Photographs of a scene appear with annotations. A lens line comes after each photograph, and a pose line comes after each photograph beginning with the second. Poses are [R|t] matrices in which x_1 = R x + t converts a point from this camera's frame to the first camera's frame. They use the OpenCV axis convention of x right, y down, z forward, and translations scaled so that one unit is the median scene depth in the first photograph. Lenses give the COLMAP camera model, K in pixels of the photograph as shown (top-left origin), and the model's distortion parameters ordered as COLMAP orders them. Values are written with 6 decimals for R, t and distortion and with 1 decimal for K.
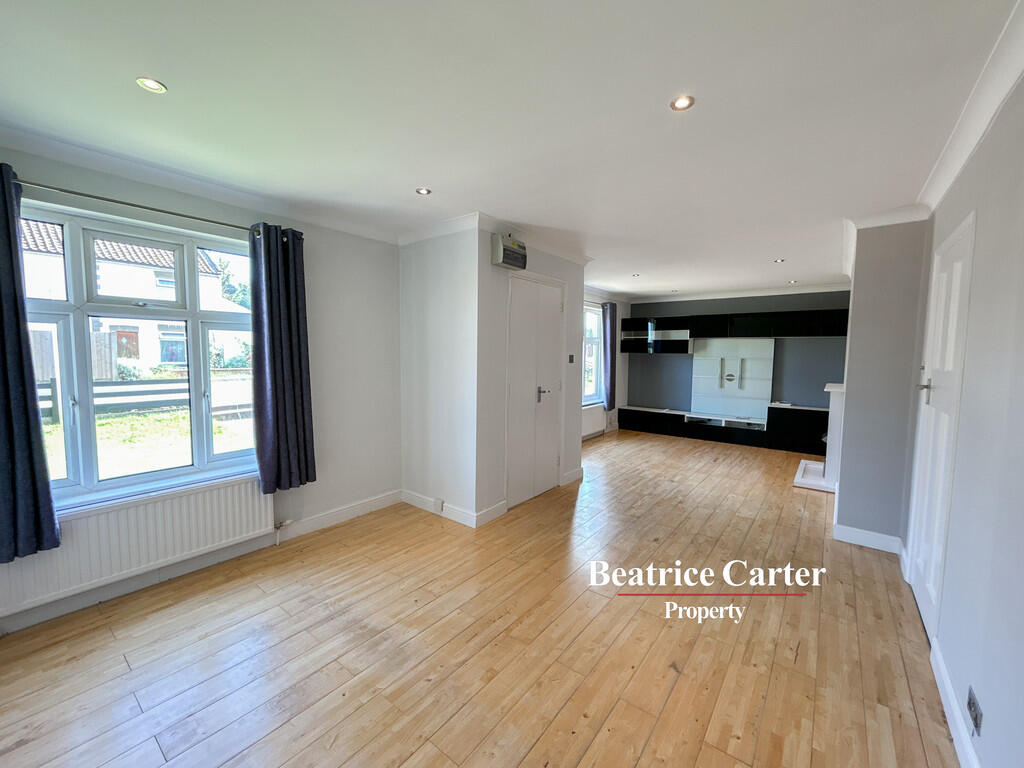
lens RADIAL K [[416.3, 0, 511.1], [0, 416.3, 384.8], [0, 0, 1]] dist [-0.010826, -0.000711]
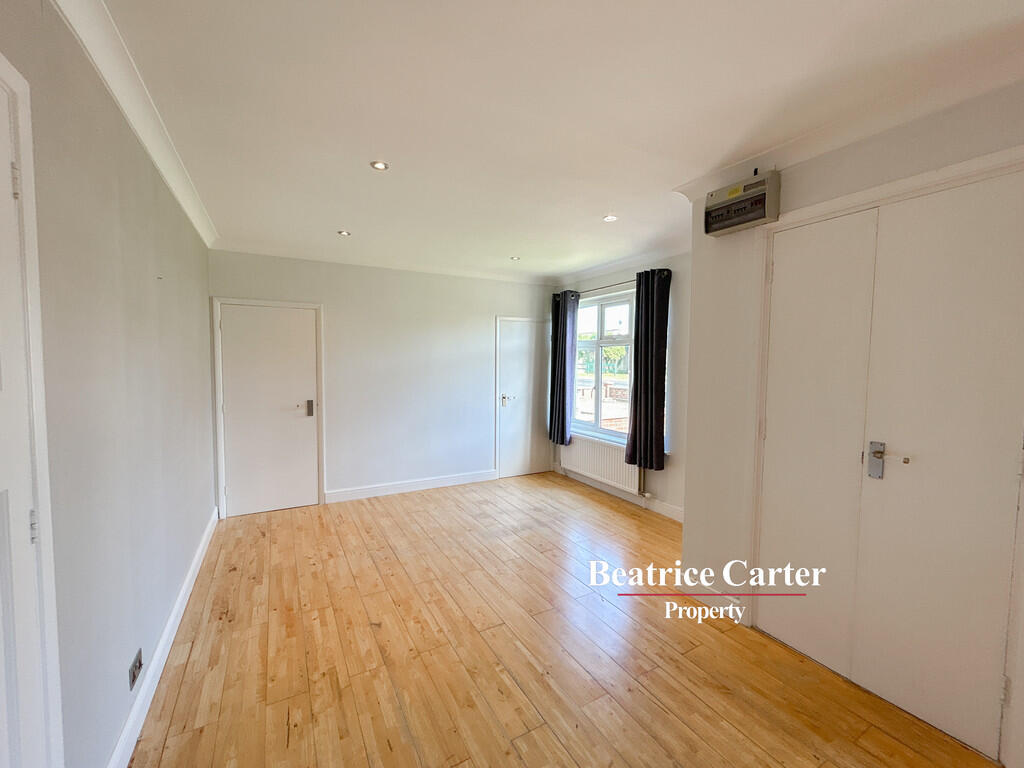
lens RADIAL K [[416.3, 0, 510.7], [0, 416.3, 384.1], [0, 0, 1]] dist [-0.010826, -0.000711]
pose [[-0.390155, 0.037267, -0.919995, 0.969858], [-0.081304, 0.993883, 0.074740, -0.090507], [0.917153, 0.103960, -0.384738, 1.281600]]
